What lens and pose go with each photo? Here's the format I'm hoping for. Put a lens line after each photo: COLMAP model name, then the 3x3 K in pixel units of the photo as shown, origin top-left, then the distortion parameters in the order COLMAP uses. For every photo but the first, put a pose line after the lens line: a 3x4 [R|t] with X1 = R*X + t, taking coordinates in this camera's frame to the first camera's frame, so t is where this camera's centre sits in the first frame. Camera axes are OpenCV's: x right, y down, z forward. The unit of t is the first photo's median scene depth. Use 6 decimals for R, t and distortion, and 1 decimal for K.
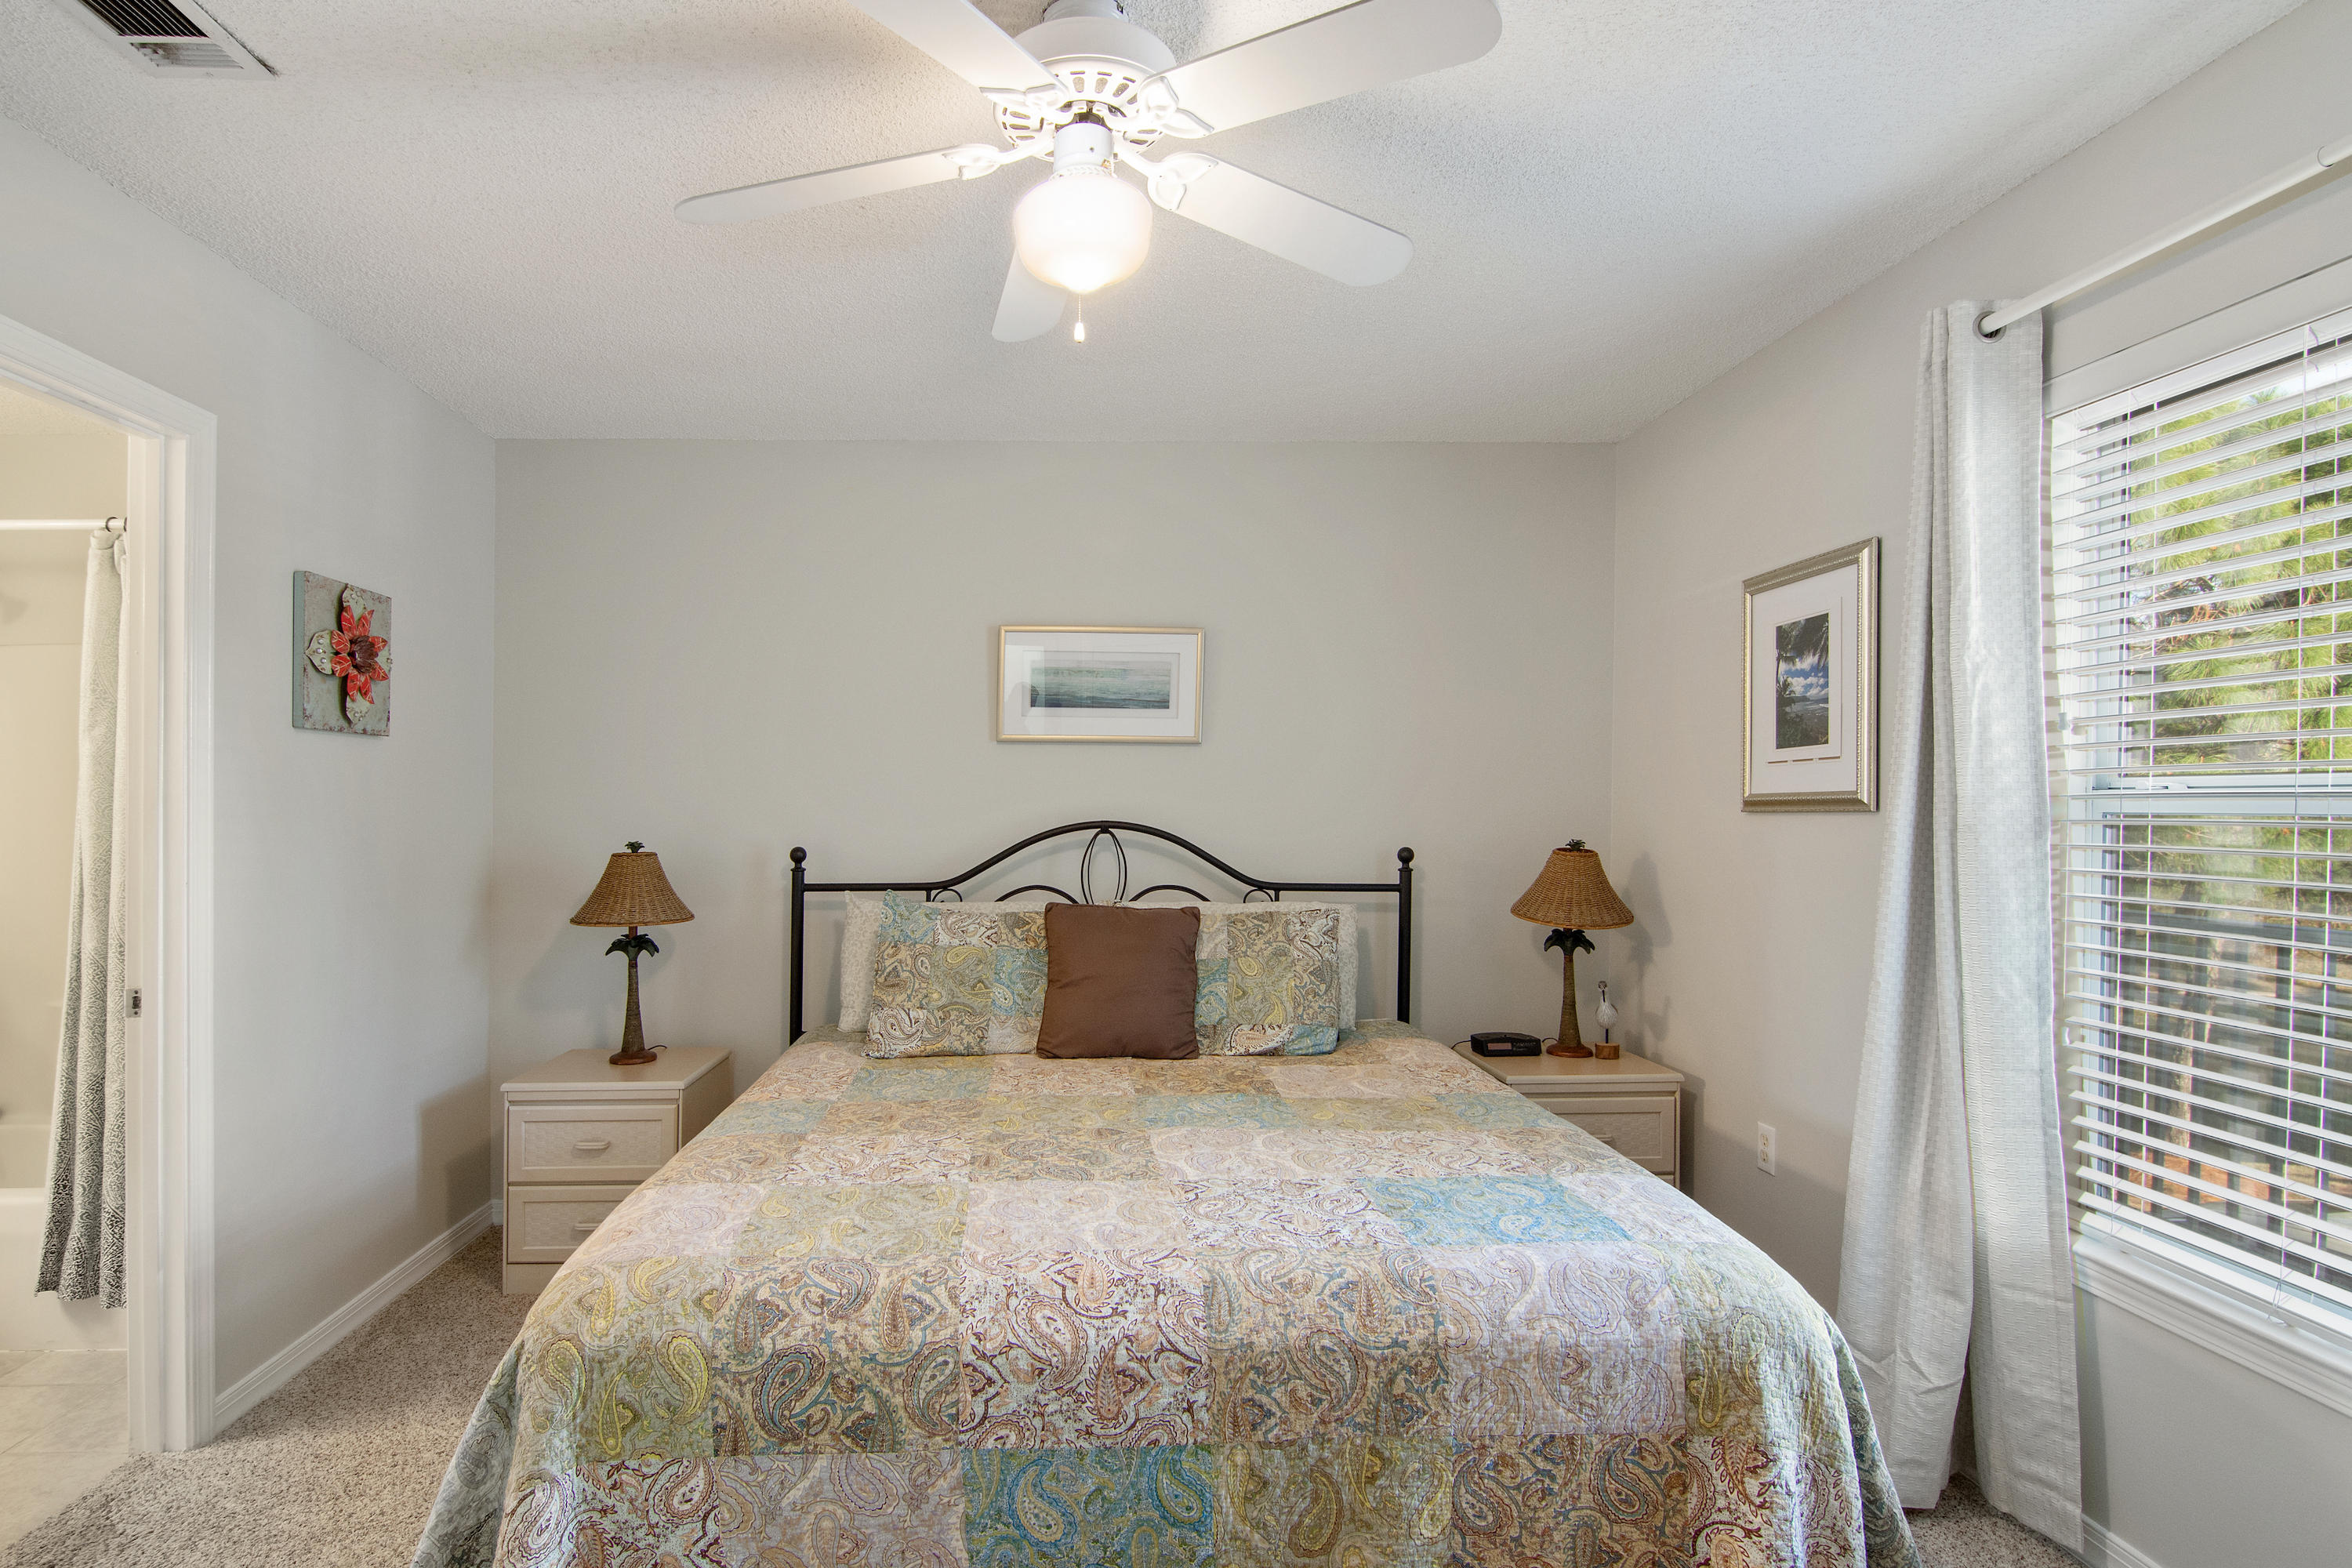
lens RADIAL K [[1188.9, 0, 1165.8], [0, 1188.9, 807.8], [0, 0, 1]] dist [0.023770, -0.023042]
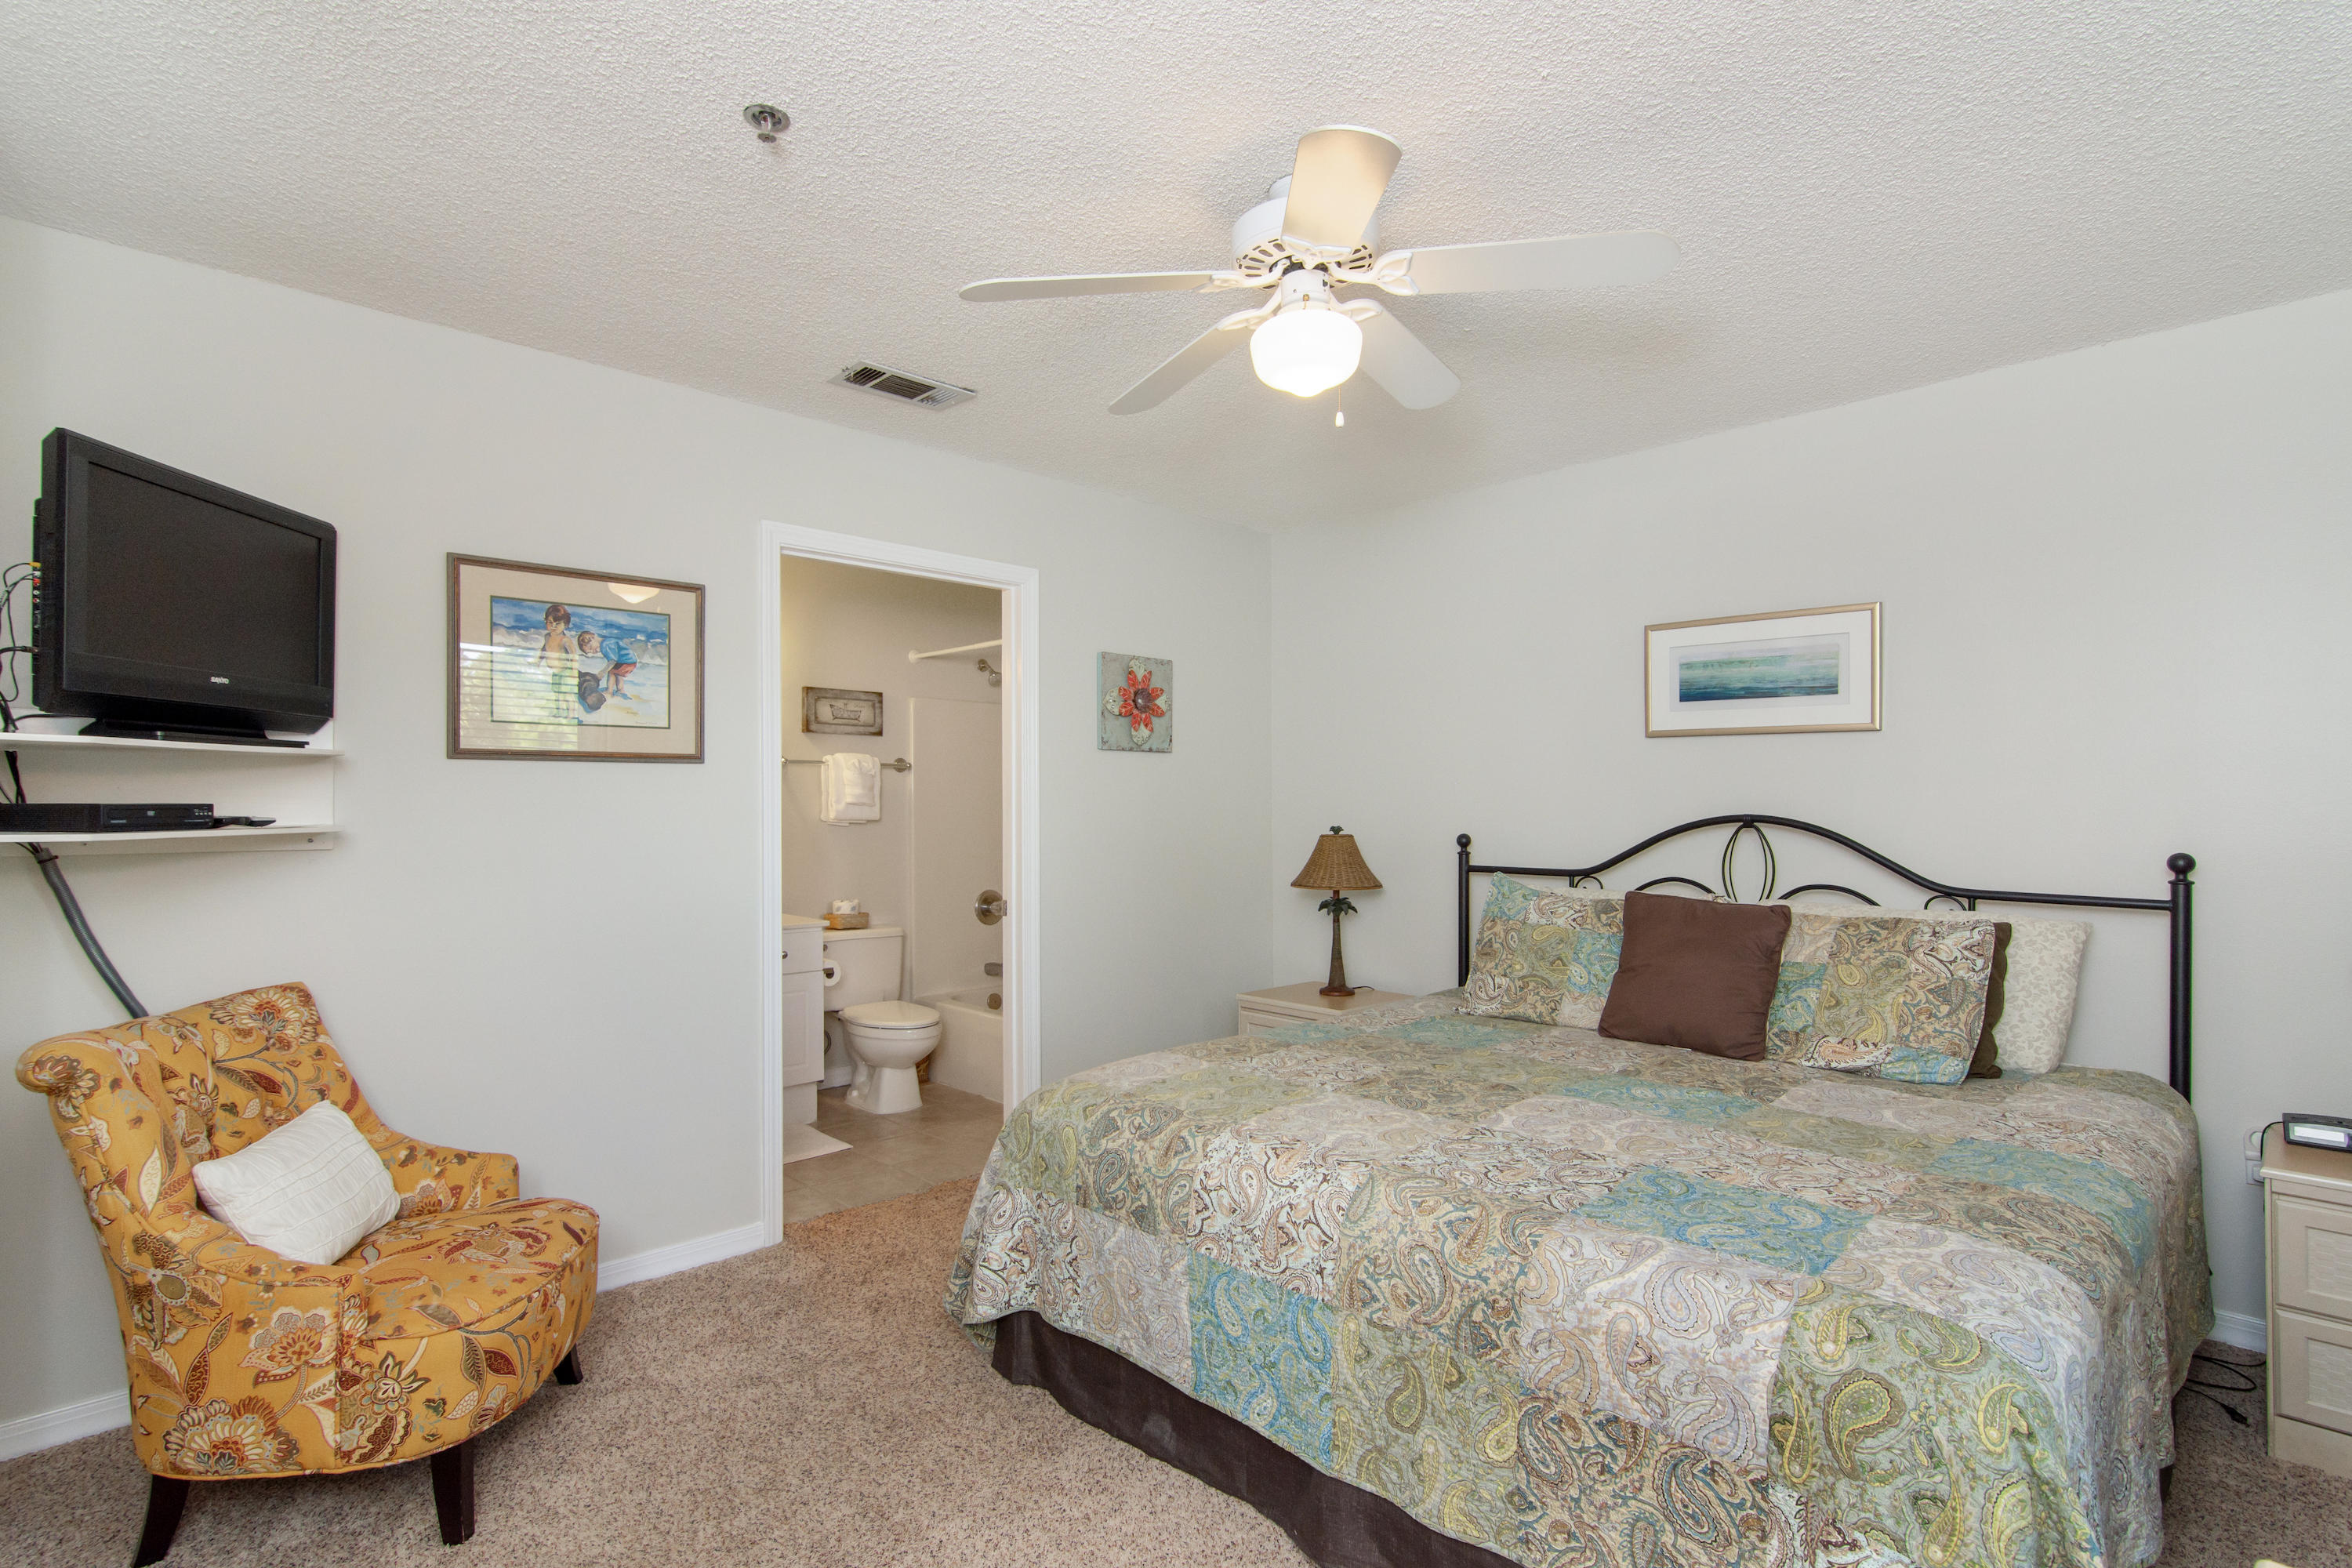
lens RADIAL K [[1128.0, 0, 1167.2], [0, 1128.0, 791.8], [0, 0, 1]] dist [-0.001104, 0.000078]
pose [[0.669478, -0.005707, -0.742810, 0.543959], [-0.004156, 0.999926, -0.011429, 0.008143], [0.742820, 0.010739, 0.669405, 0.055018]]
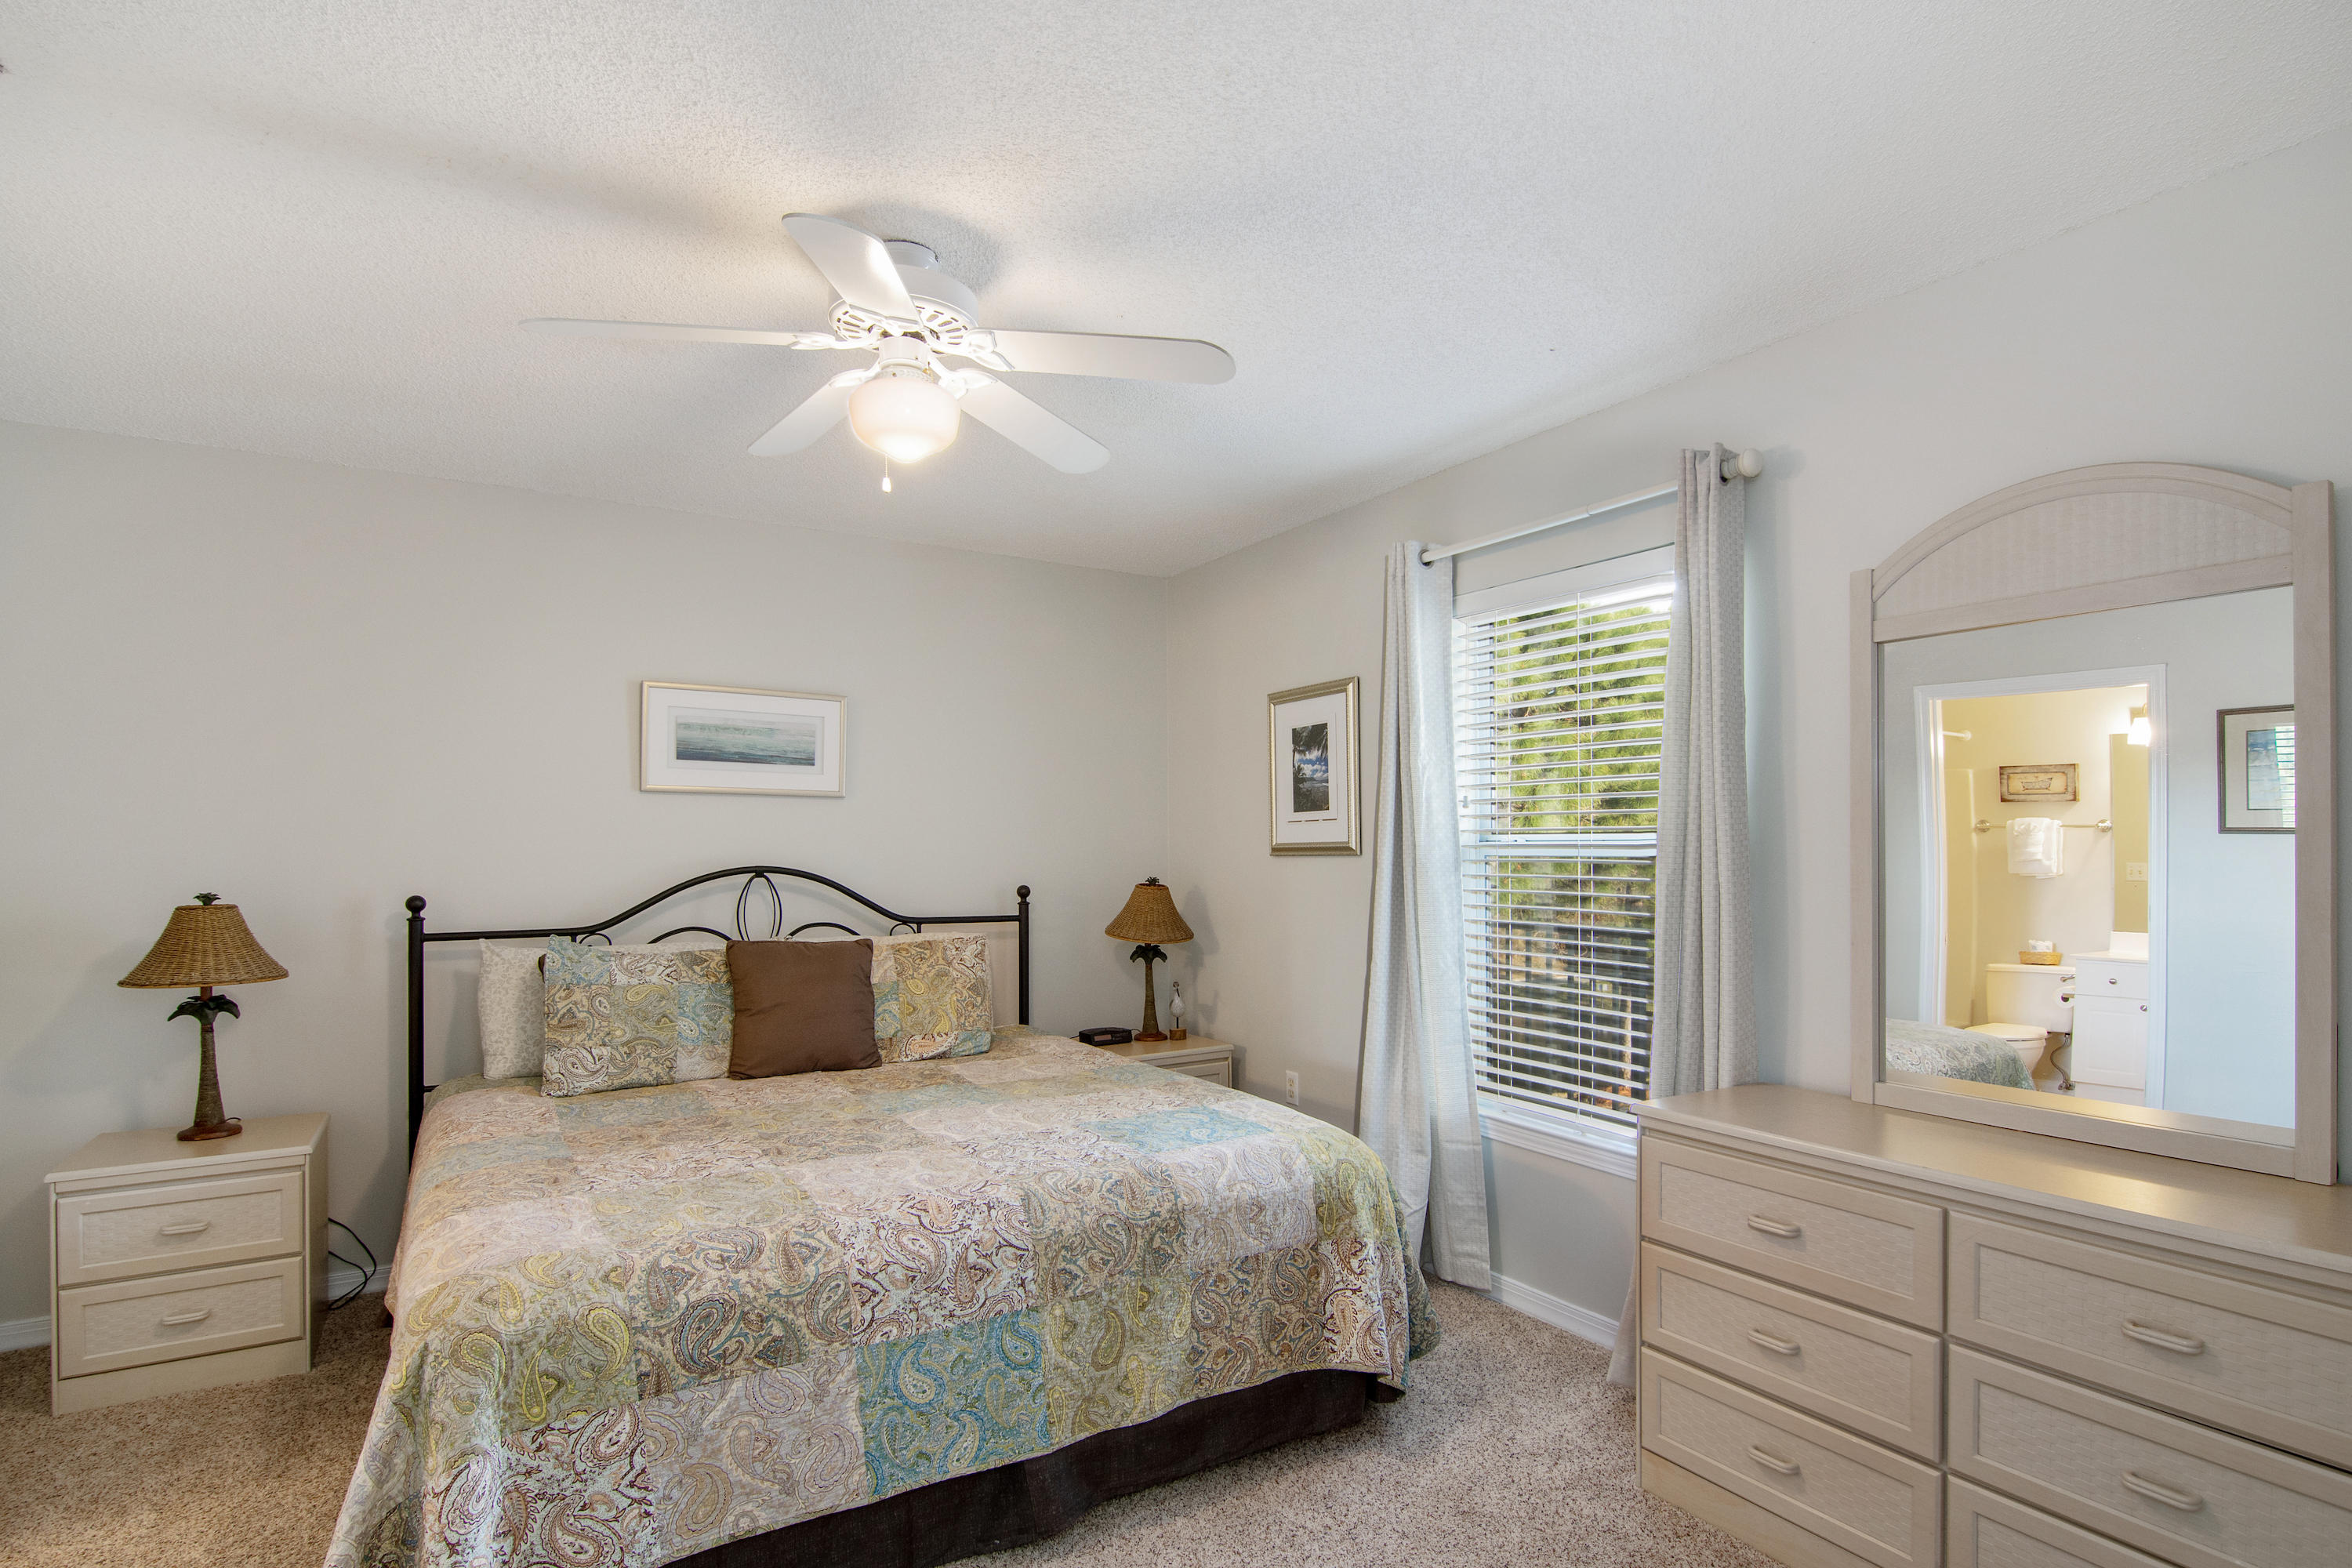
lens RADIAL K [[1108.7, 0, 1229.8], [0, 1108.7, 815.5], [0, 0, 1]] dist [0.026727, -0.017341]
pose [[0.873541, 0.014230, 0.486543, -0.282478], [0.002356, 0.999437, -0.033461, -0.000609], [-0.486745, 0.030376, 0.873016, -0.188361]]
